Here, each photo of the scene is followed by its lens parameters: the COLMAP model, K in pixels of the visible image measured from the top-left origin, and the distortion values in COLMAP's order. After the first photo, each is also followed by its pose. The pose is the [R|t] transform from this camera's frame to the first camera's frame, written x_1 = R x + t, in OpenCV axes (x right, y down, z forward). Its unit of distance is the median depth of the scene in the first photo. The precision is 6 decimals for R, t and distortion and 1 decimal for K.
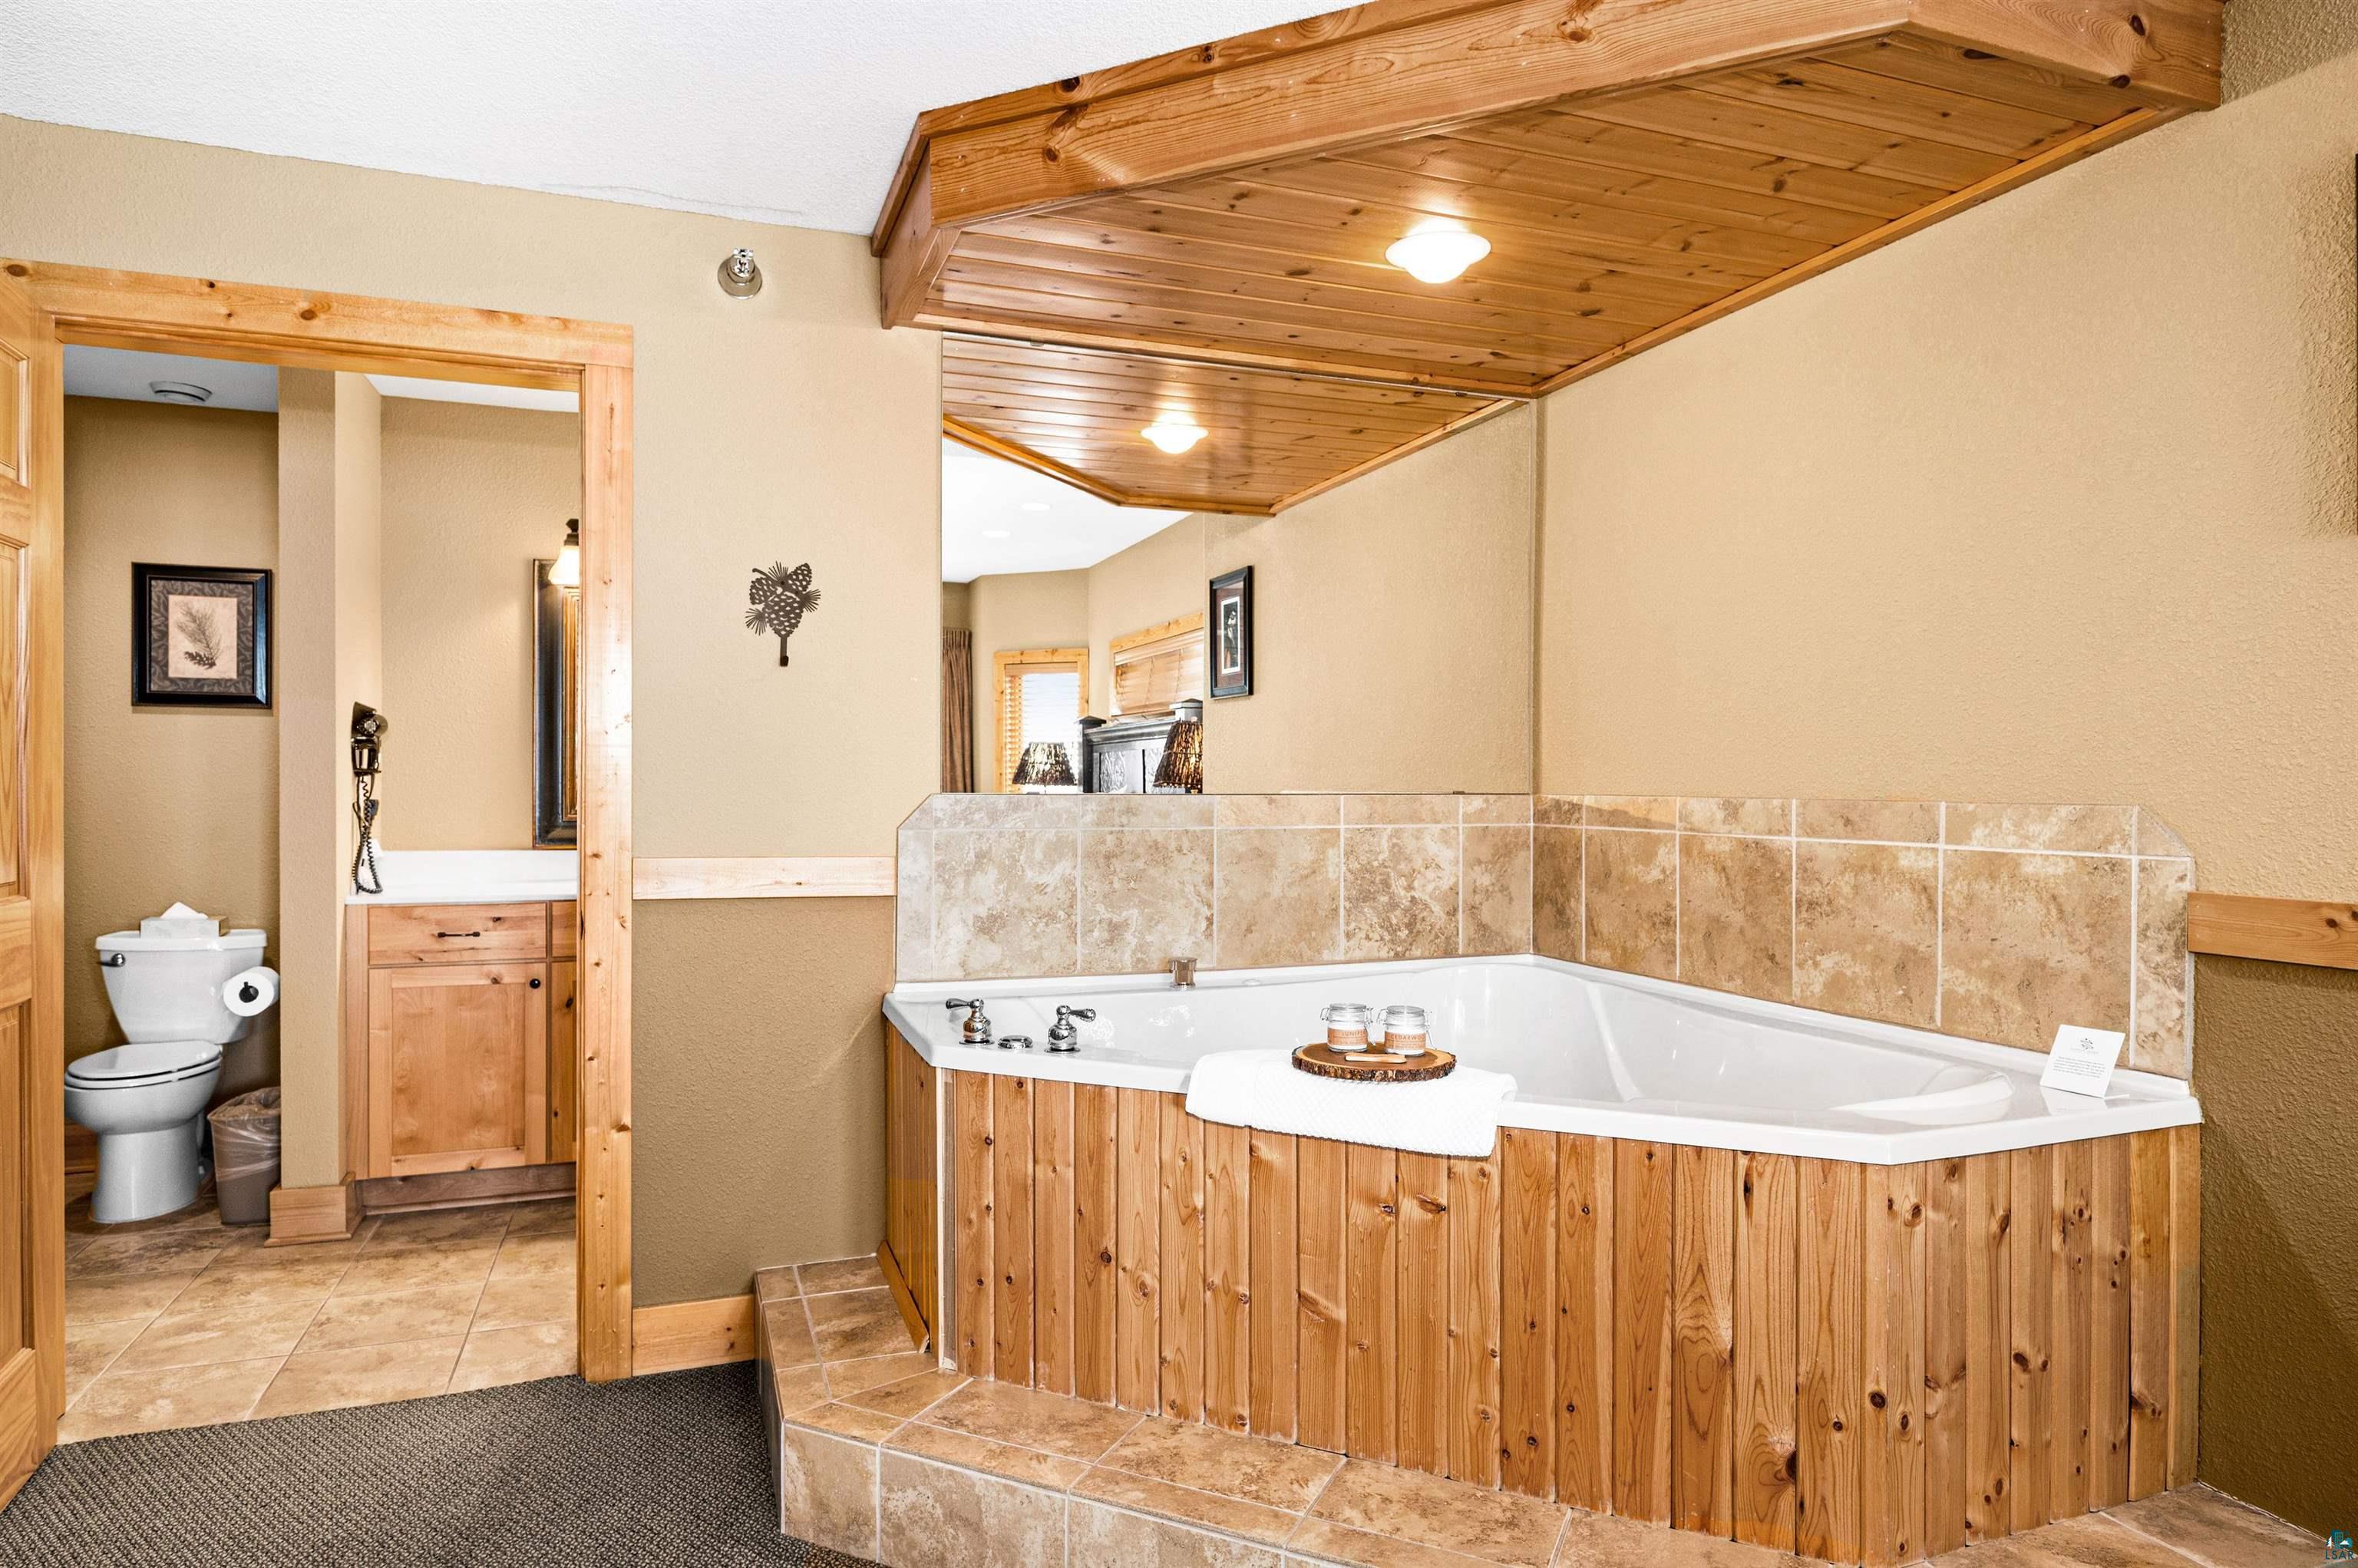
lens RADIAL K [[1371.8, 0, 1179.0], [0, 1371.8, 784.0], [0, 0, 1]] dist [-0.007528, 0.001123]
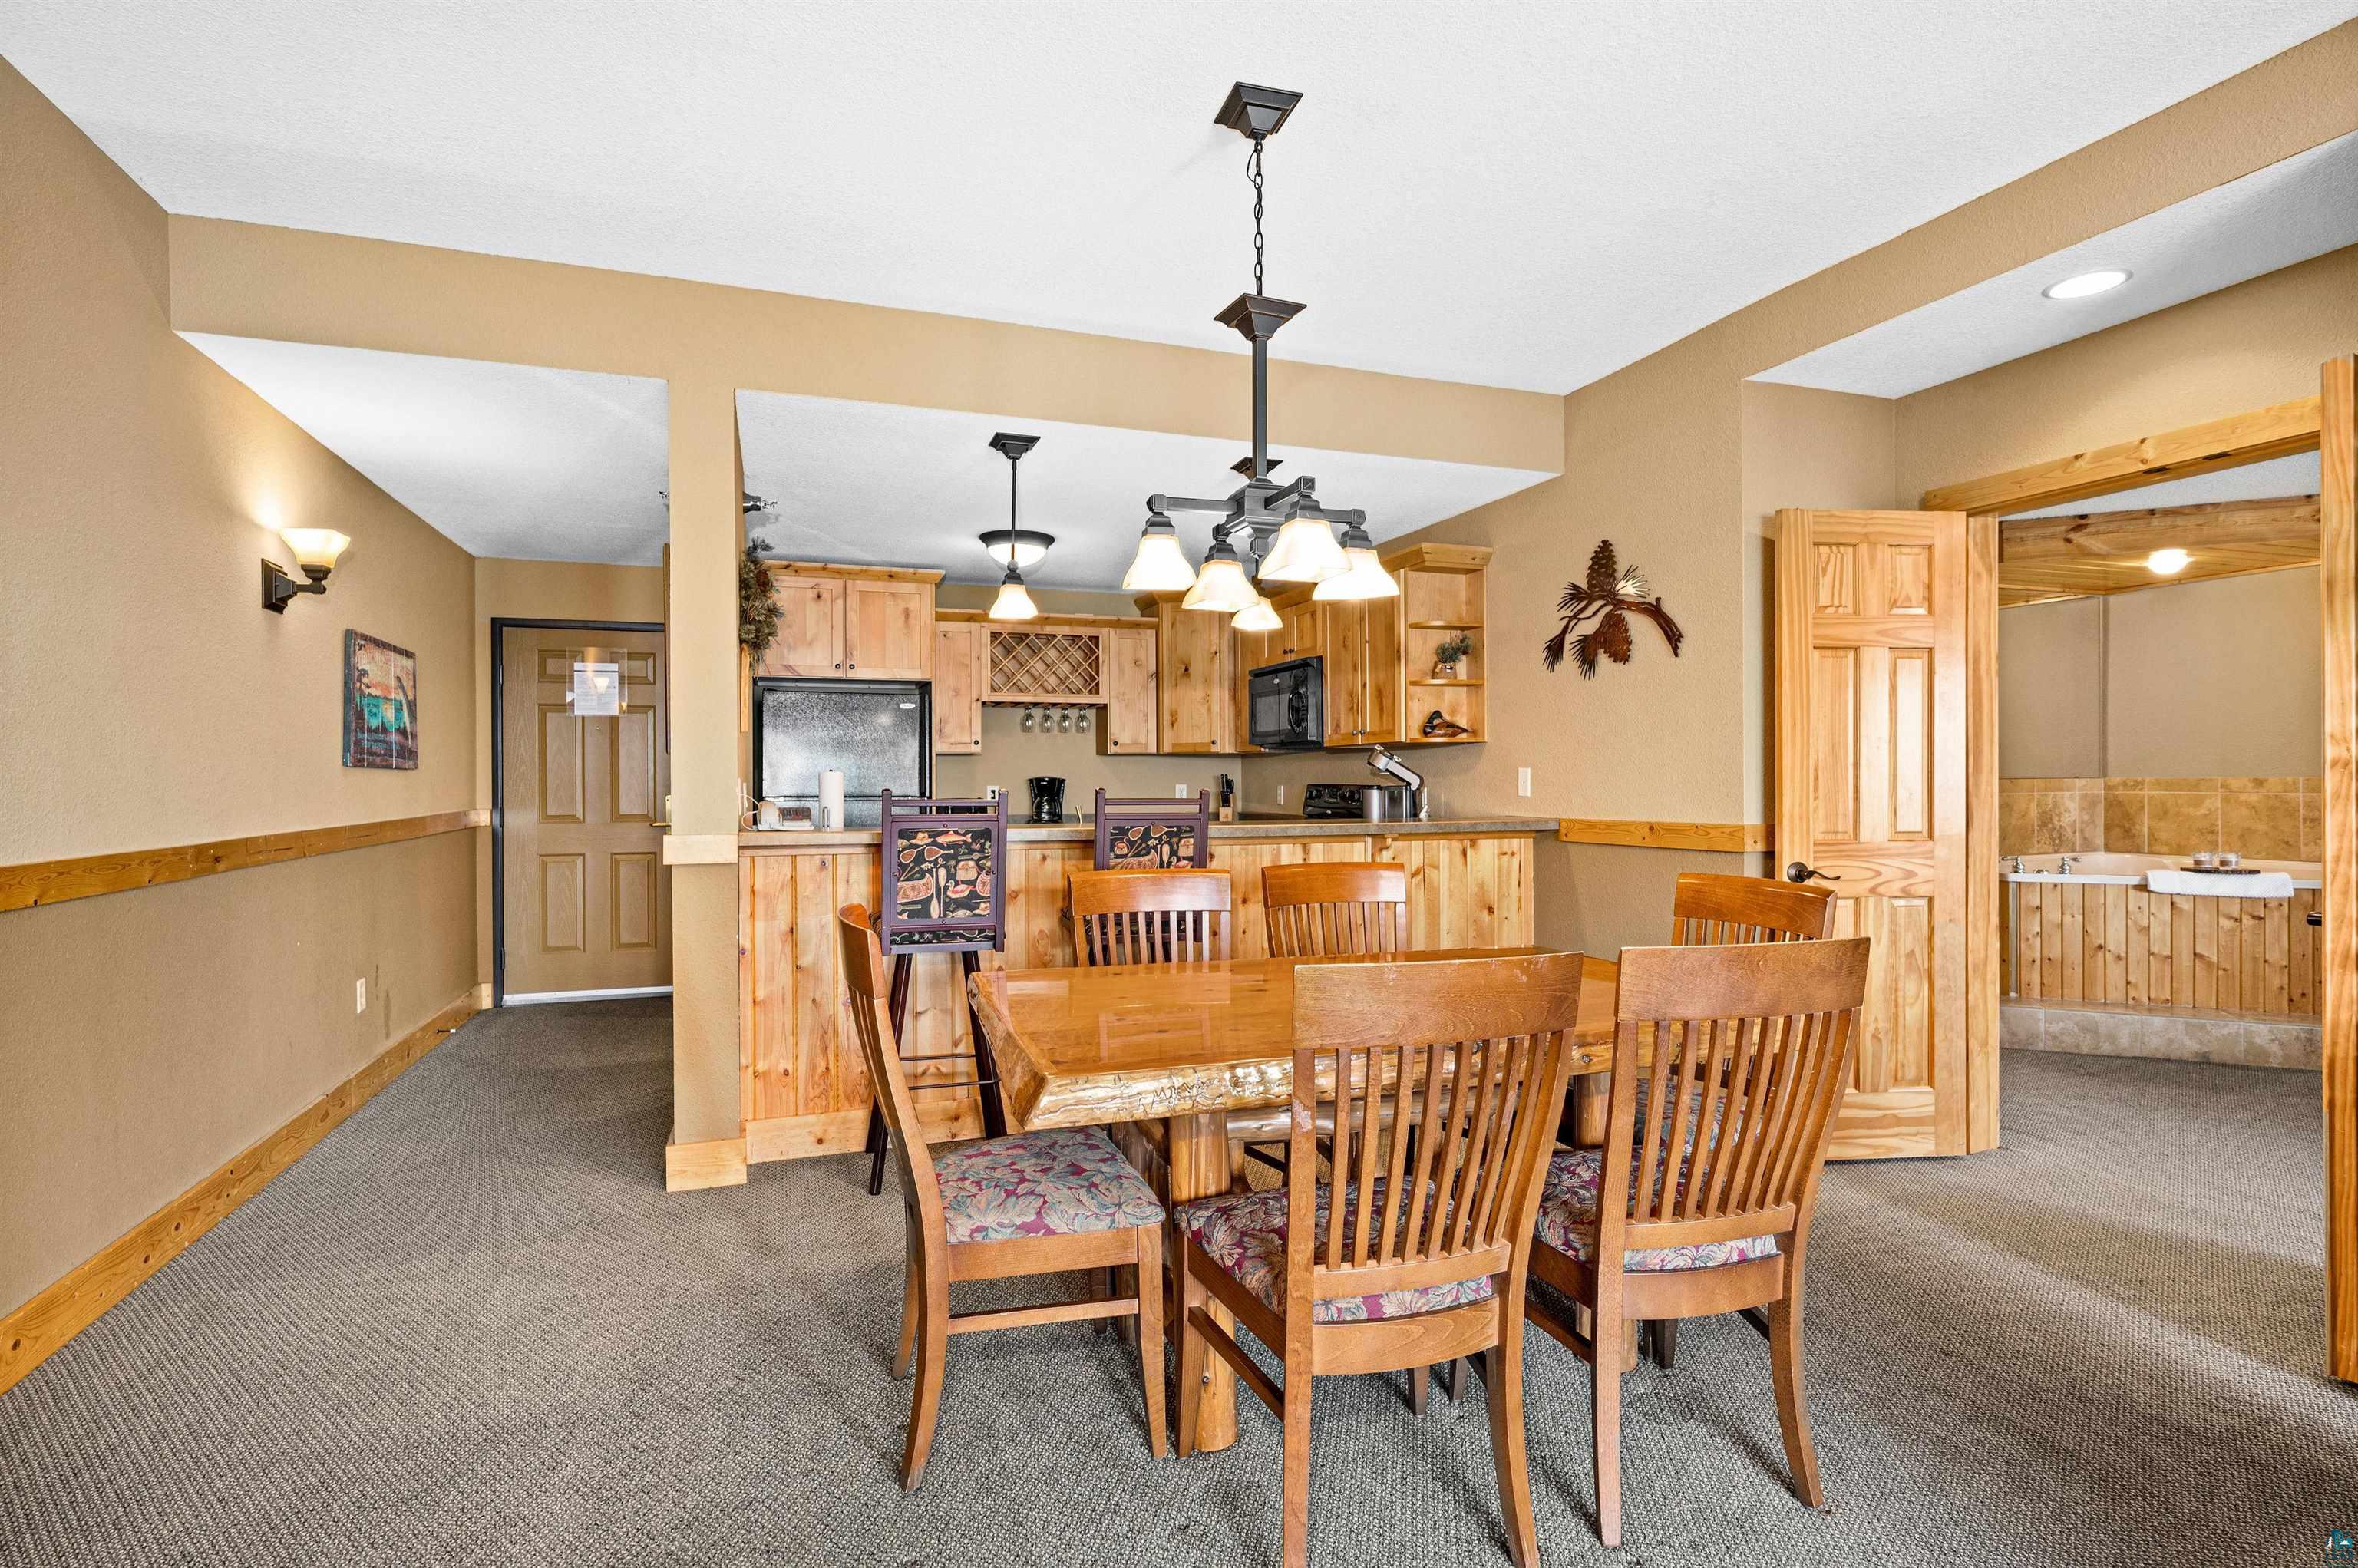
lens RADIAL K [[1144.4, 0, 1185.6], [0, 1144.4, 787.6], [0, 0, 1]] dist [-0.000977, 0.000303]
pose [[0.999880, -0.010253, -0.011592, -1.732210], [0.010329, 0.999926, 0.006490, -0.005514], [0.011525, -0.006608, 0.999912, -1.218050]]
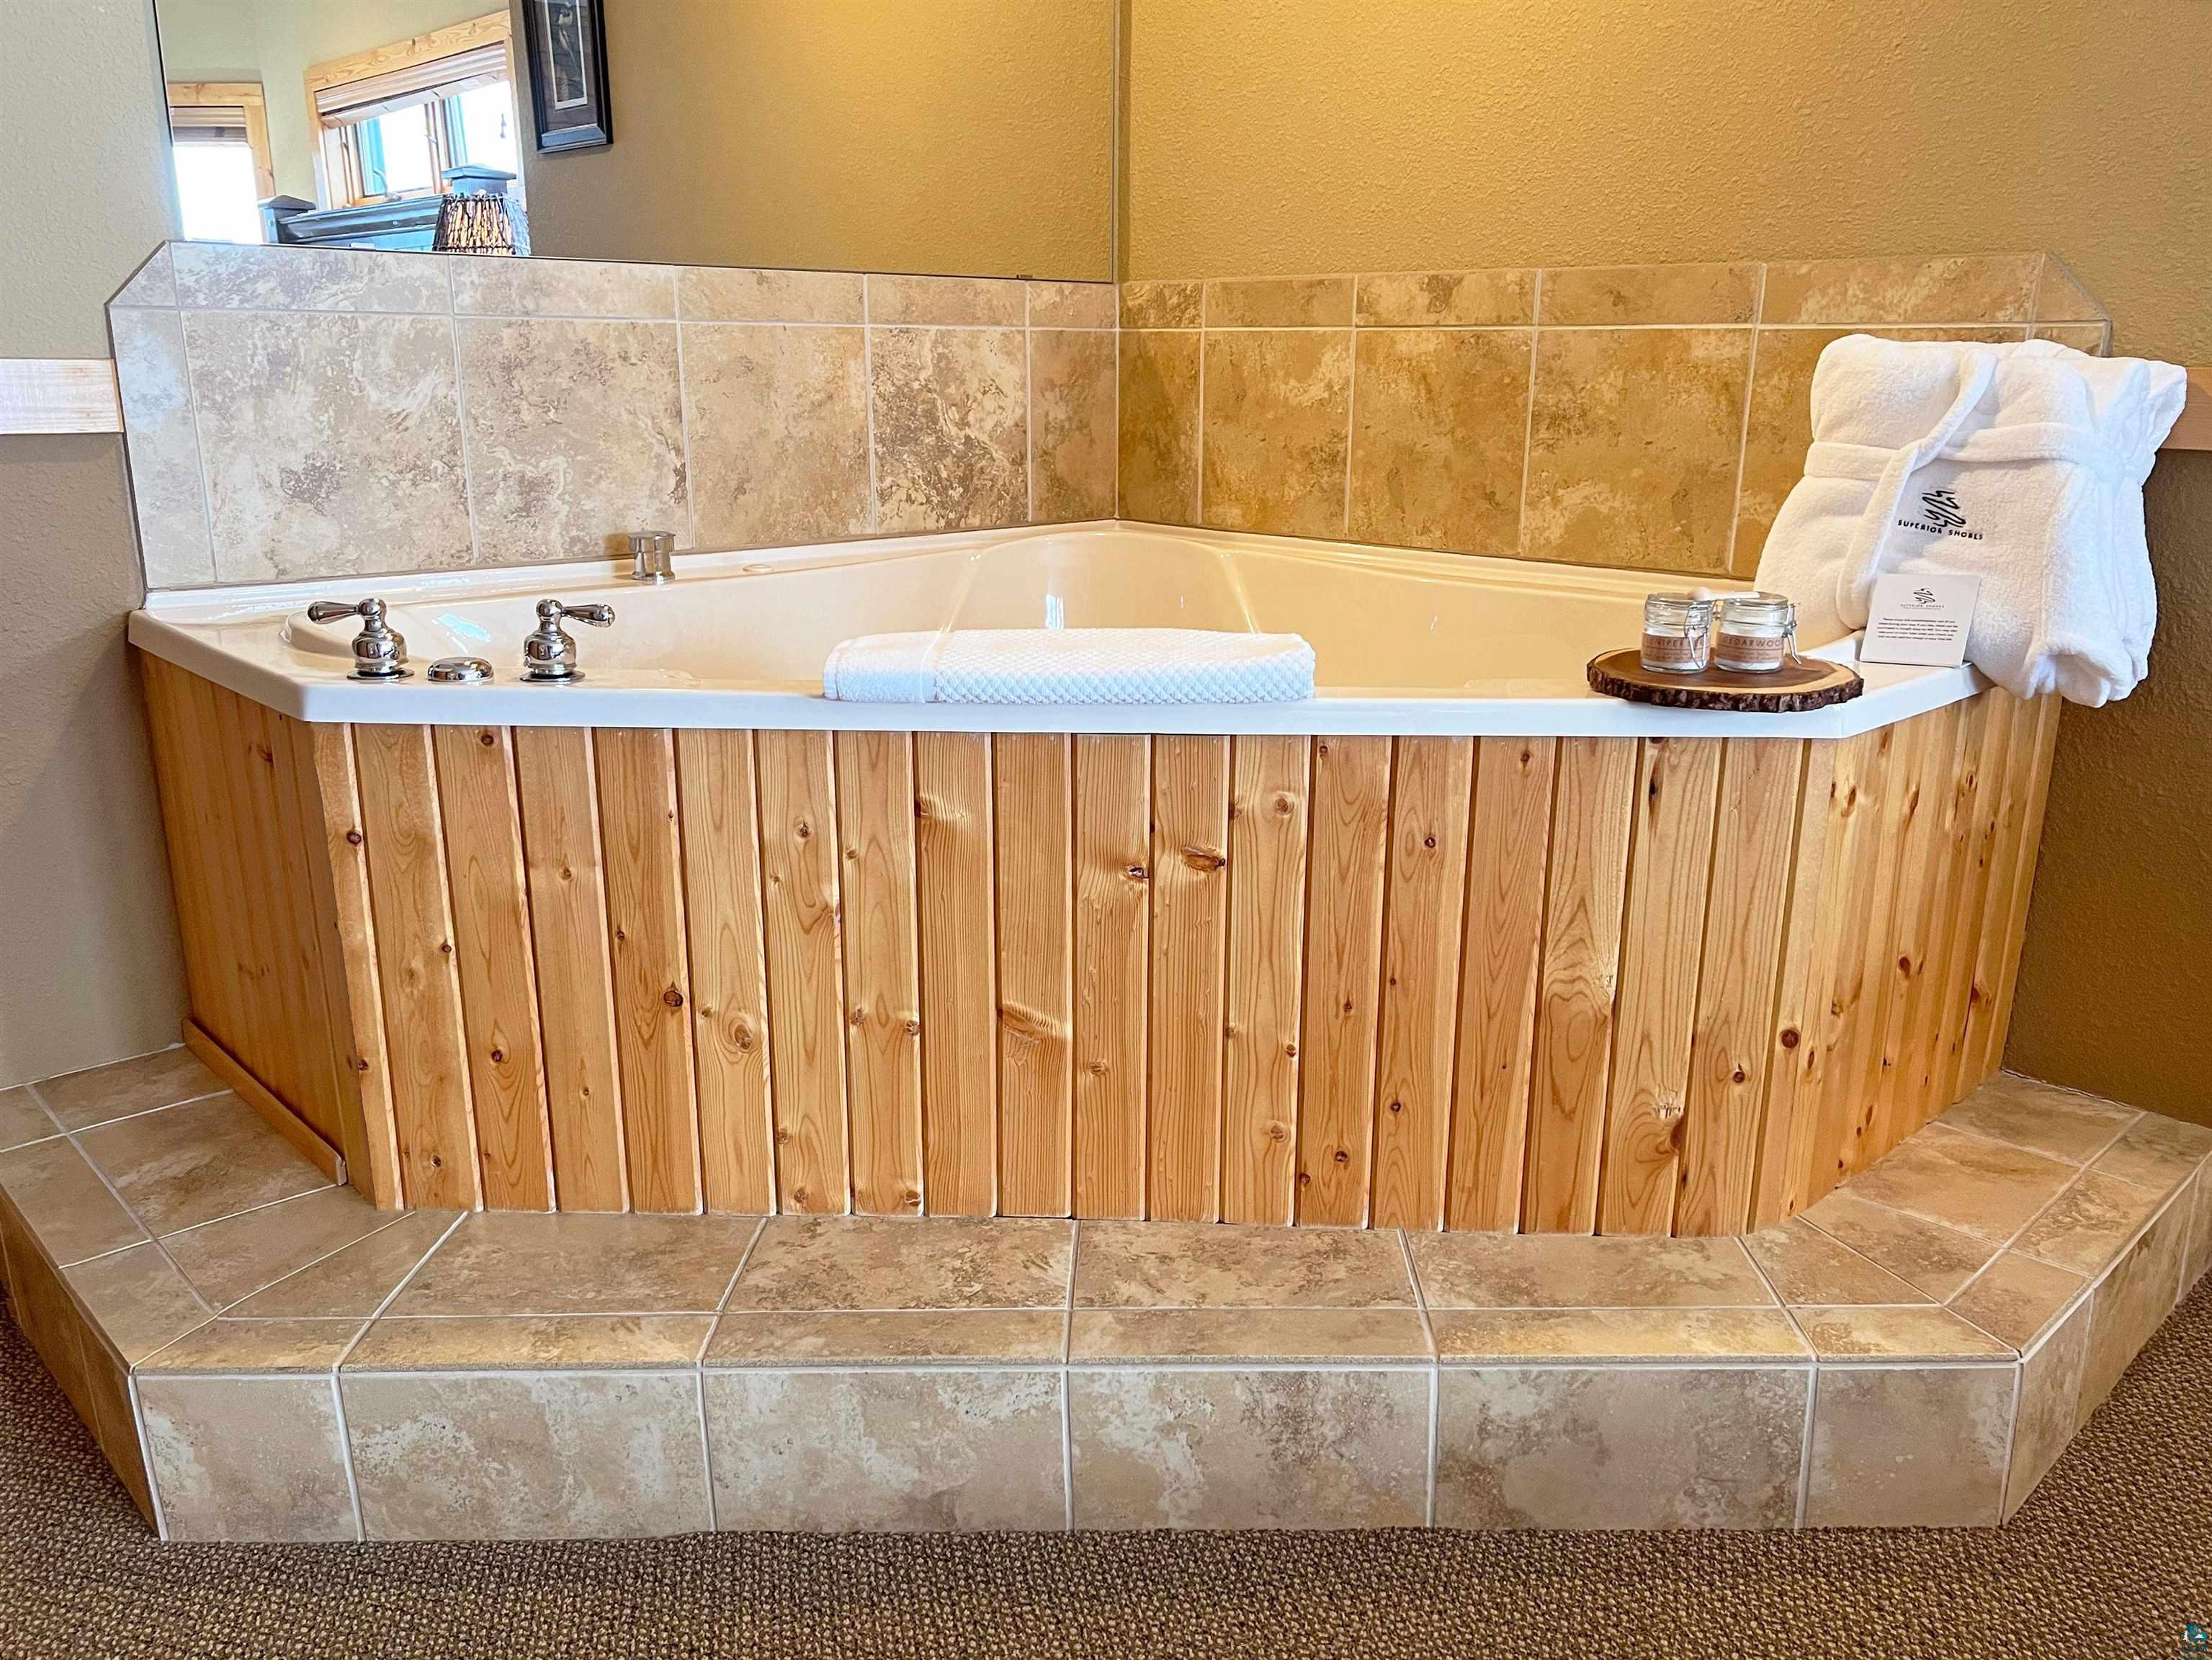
lens RADIAL K [[1700.9, 0, 1120.2], [0, 1700.9, 834.1], [0, 0, 1]] dist [0.085468, -0.131257]
pose [[0.921928, -0.103131, 0.373380, -0.139397], [-0.002885, 0.962052, 0.272851, 0.057095], [-0.387350, -0.252626, 0.886645, 0.235910]]
